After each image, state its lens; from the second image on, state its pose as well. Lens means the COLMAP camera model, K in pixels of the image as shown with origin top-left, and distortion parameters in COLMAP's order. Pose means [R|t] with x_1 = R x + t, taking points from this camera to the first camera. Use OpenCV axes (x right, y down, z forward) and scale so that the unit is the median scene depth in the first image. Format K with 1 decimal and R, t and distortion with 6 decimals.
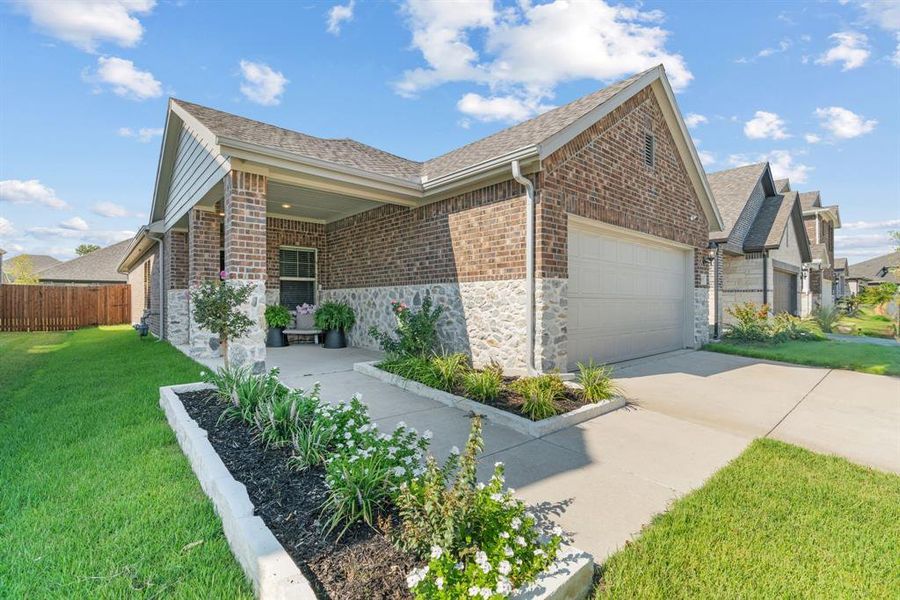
lens RADIAL K [[401.8, 0, 450.0], [0, 401.8, 300.0], [0, 0, 1]] dist [0.000849, 0.000270]
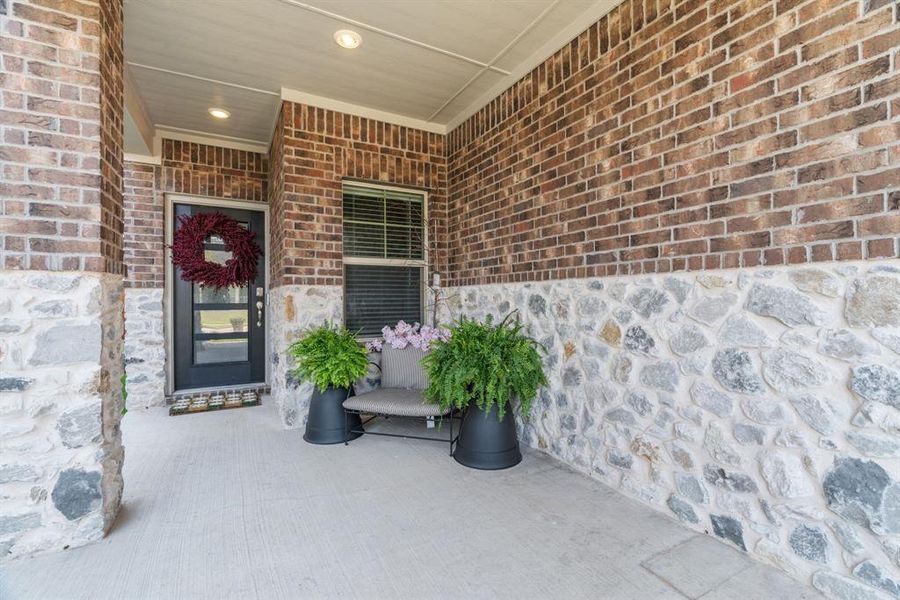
lens RADIAL K [[401.8, 0, 450.0], [0, 401.8, 300.0], [0, 0, 1]] dist [0.000849, 0.000270]
pose [[0.975133, -0.002285, -0.221610, -0.245982], [0.003445, 0.999982, 0.004847, -0.015902], [0.221595, -0.005490, 0.975123, 0.678167]]
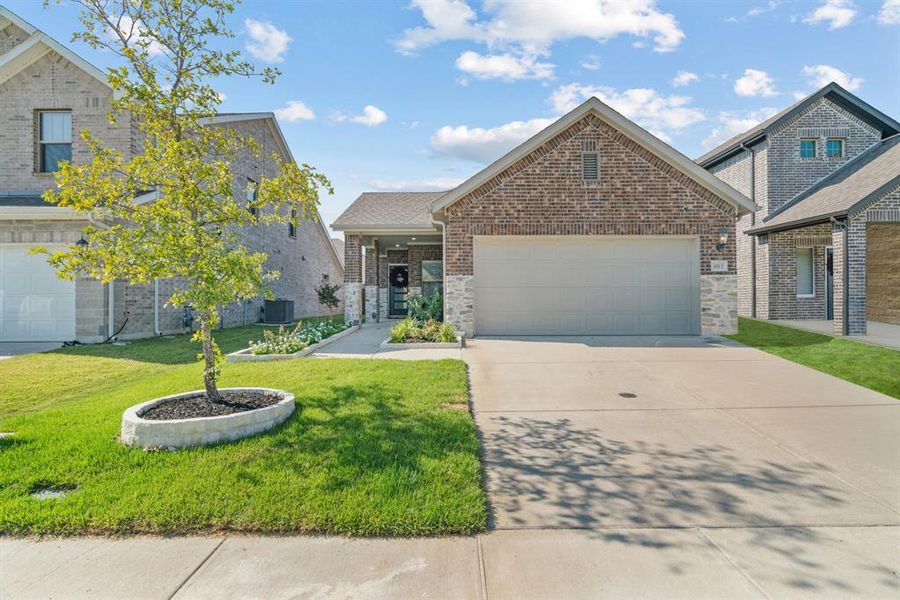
lens RADIAL K [[401.8, 0, 450.0], [0, 401.8, 300.0], [0, 0, 1]] dist [0.000849, 0.000270]
pose [[0.743701, -0.003814, -0.668502, 0.847095], [0.006530, 0.999977, 0.001560, 0.027893], [0.668481, -0.005526, 0.743709, -0.177655]]
